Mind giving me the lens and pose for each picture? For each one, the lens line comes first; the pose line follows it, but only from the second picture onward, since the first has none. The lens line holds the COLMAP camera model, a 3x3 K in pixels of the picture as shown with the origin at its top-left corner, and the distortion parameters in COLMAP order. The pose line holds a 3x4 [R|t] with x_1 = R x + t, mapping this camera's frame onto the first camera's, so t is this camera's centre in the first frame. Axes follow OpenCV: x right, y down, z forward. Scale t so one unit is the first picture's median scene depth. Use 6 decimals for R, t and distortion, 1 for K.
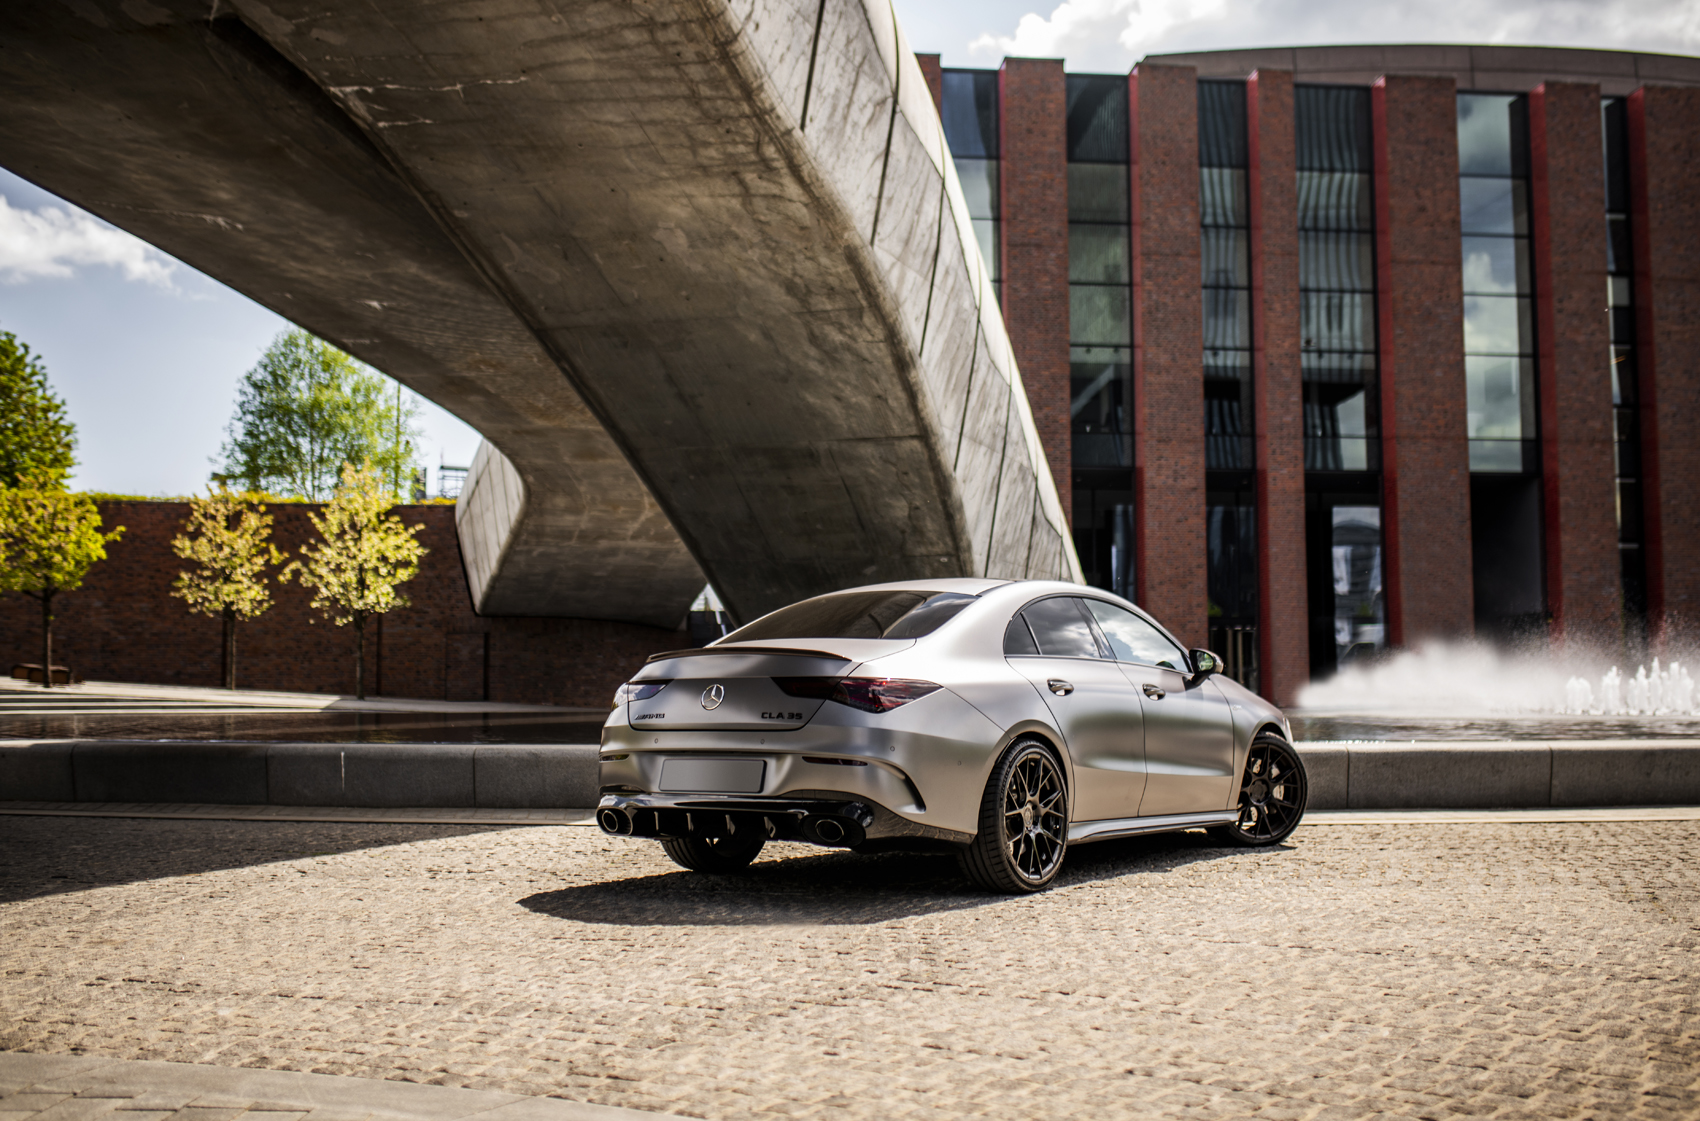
lens RADIAL K [[1642.5, 0, 903.2], [0, 1642.5, 559.2], [0, 0, 1]] dist [-0.024058, 0.000000]
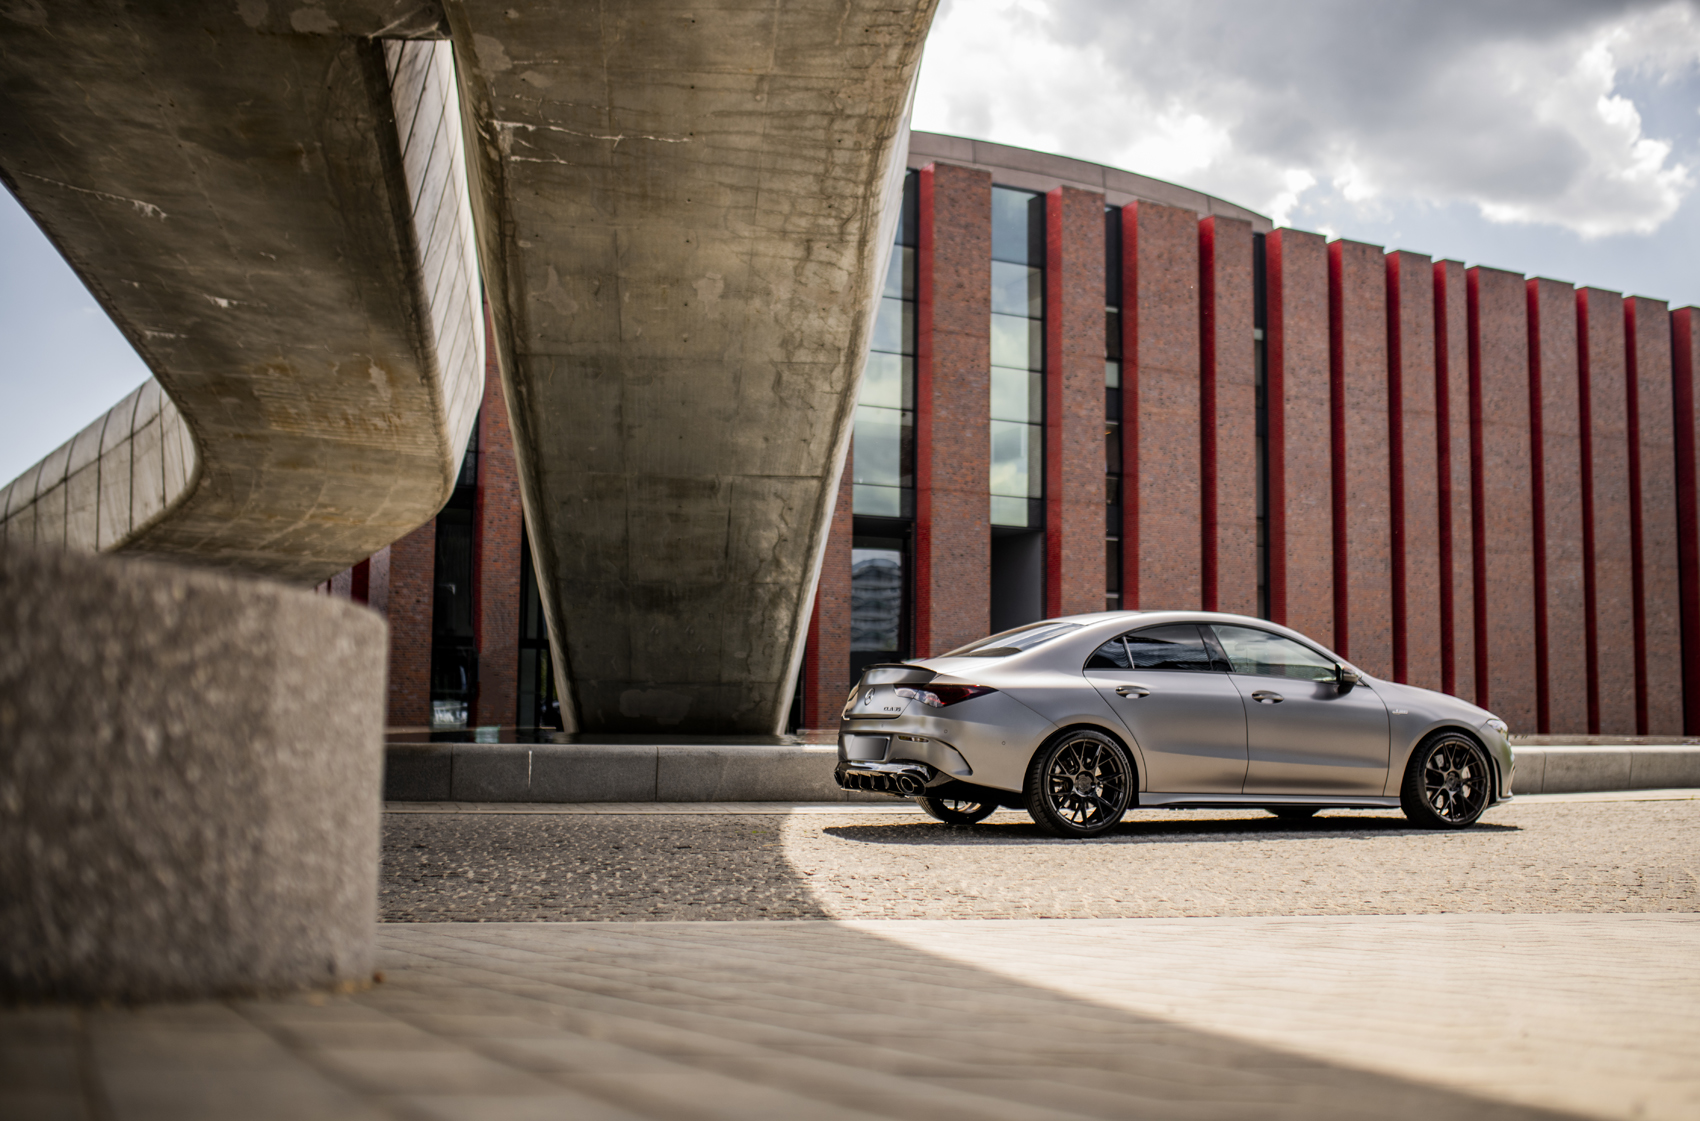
lens RADIAL K [[1642.5, 0, 851.9], [0, 1642.5, 572.8], [0, 0, 1]] dist [-0.024058, 0.000000]
pose [[0.934934, 0.043967, 0.352086, -0.138091], [-0.040587, 0.999032, -0.016980, 0.003070], [-0.352492, 0.001585, 0.935813, -0.019032]]
